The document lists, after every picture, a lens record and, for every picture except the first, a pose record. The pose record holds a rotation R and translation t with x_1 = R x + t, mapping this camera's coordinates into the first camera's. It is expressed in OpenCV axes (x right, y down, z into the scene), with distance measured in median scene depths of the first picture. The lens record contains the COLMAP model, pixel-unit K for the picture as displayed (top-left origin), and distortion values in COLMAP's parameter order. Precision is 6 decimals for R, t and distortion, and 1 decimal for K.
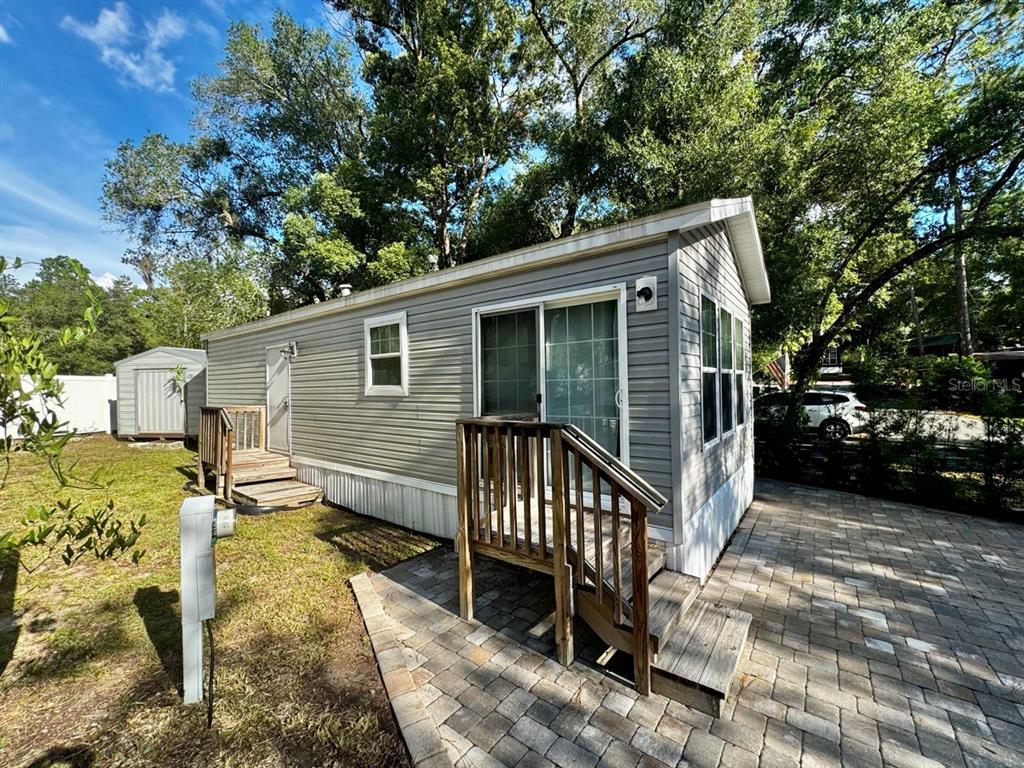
lens RADIAL K [[415.5, 0, 512.0], [0, 415.5, 384.0], [0, 0, 1]] dist [0.001630, -0.000139]
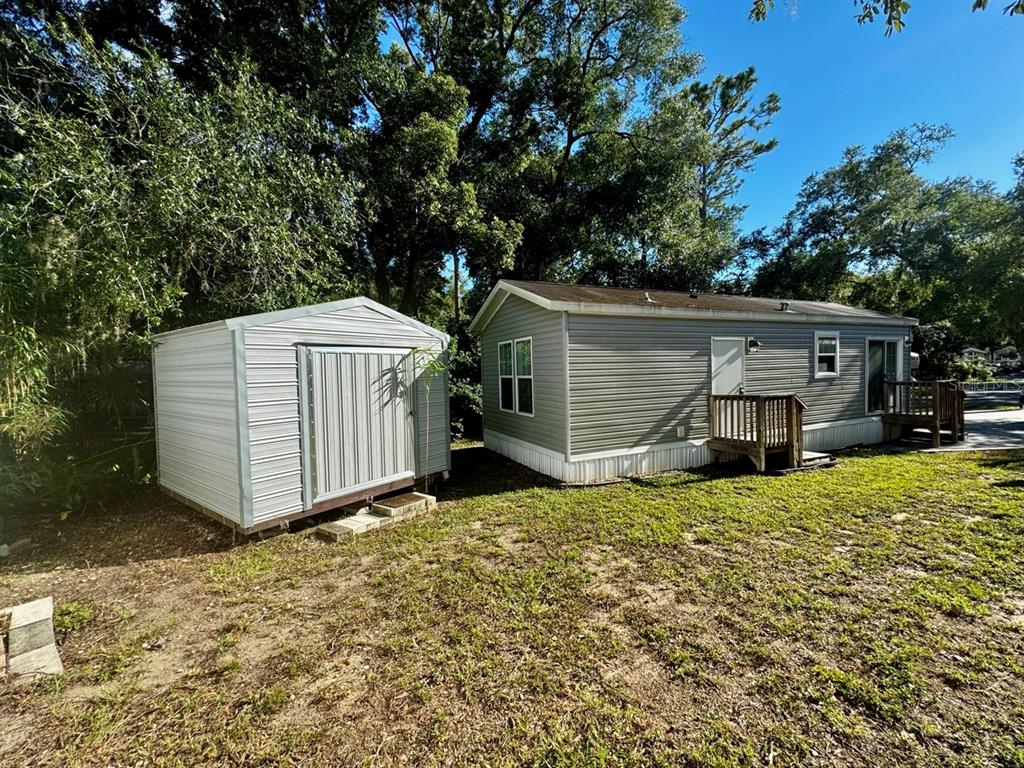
lens RADIAL K [[415.5, 0, 512.0], [0, 415.5, 384.0], [0, 0, 1]] dist [0.001630, -0.000139]
pose [[0.462966, -0.029452, 0.885886, -2.468386], [0.014923, 0.999565, 0.025433, -0.009811], [-0.886250, 0.001446, 0.463205, 1.372683]]
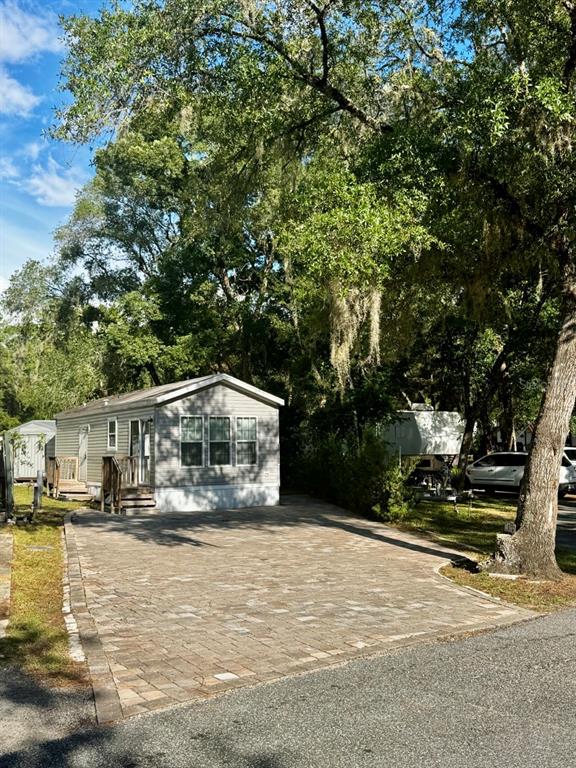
lens RADIAL K [[768.0, 0, 288.0], [0, 768.0, 384.0], [0, 0, 1]] dist [0.112578, 0.000670]
pose [[0.929482, -0.019060, -0.368375, 2.345005], [-0.010461, 0.996900, -0.077976, -0.018193], [0.368720, 0.076331, 0.926401, -2.848640]]
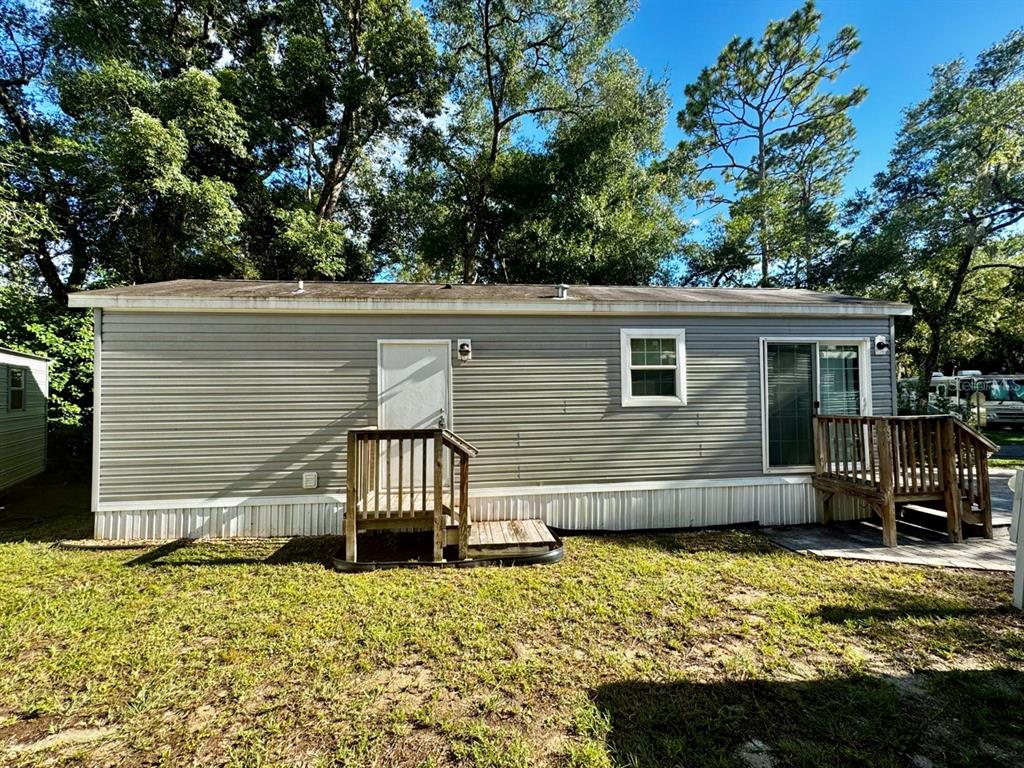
lens RADIAL K [[411.8, 0, 512.0], [0, 411.8, 384.0], [0, 0, 1]] dist [-0.000815, -0.000185]
pose [[0.718034, 0.022679, 0.695638, -1.287429], [-0.000840, 0.999496, -0.031719, 0.005793], [-0.696007, 0.022191, 0.717692, 0.513979]]
